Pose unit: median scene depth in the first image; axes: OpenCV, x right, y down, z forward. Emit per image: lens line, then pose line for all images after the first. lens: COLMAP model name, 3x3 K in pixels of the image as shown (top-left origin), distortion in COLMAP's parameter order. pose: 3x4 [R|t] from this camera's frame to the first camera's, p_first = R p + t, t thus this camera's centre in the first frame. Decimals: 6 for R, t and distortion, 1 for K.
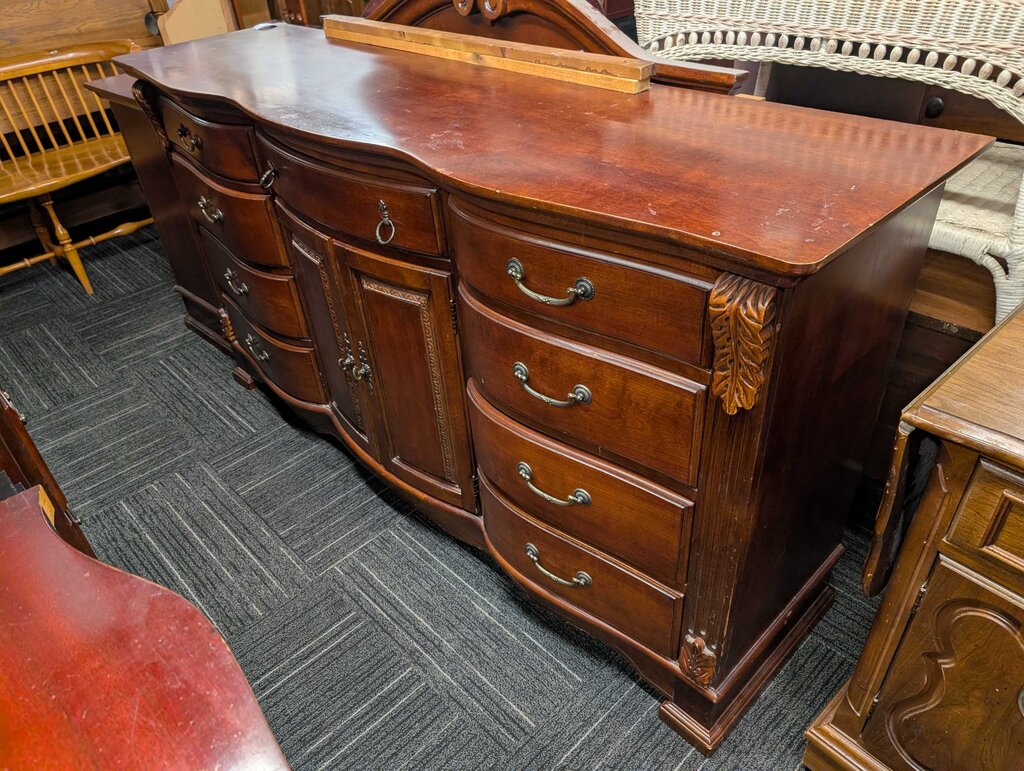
lens RADIAL K [[731.3, 0, 507.8], [0, 731.3, 391.5], [0, 0, 1]] dist [0.011622, -0.008010]
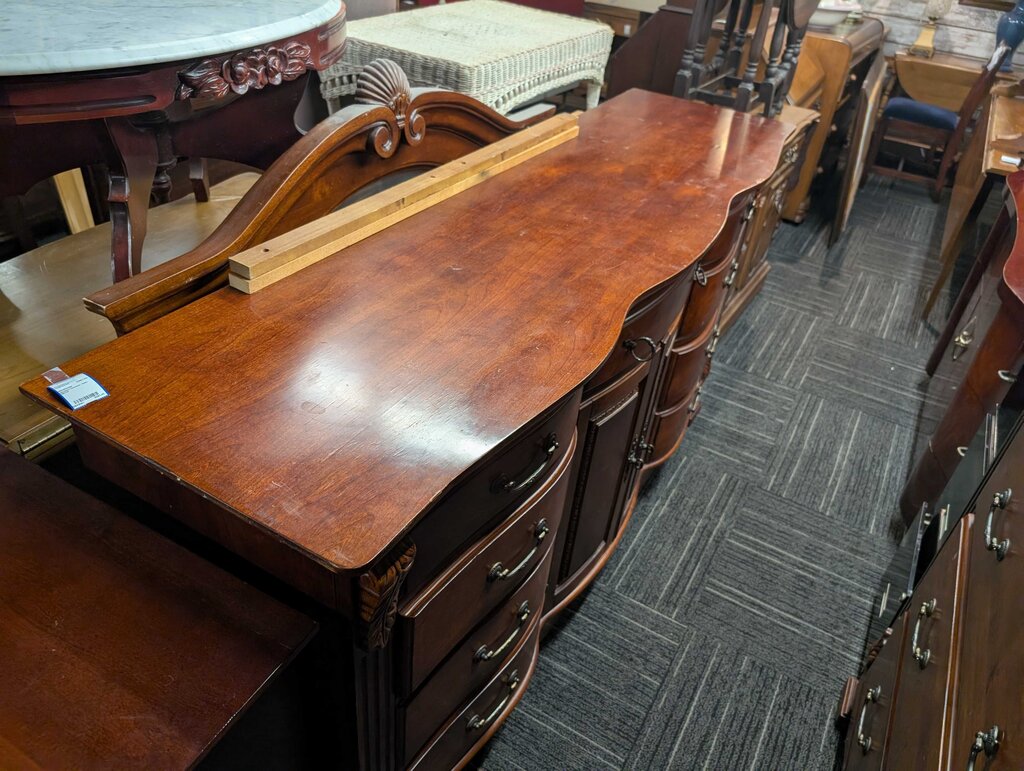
lens RADIAL K [[731.3, 0, 507.6], [0, 731.3, 381.3], [0, 0, 1]] dist [0.011622, -0.008010]
pose [[-0.268789, -0.526760, 0.806397, -0.872707], [0.515291, 0.628687, 0.582433, -0.740501], [-0.813774, 0.572081, 0.102450, 0.914778]]
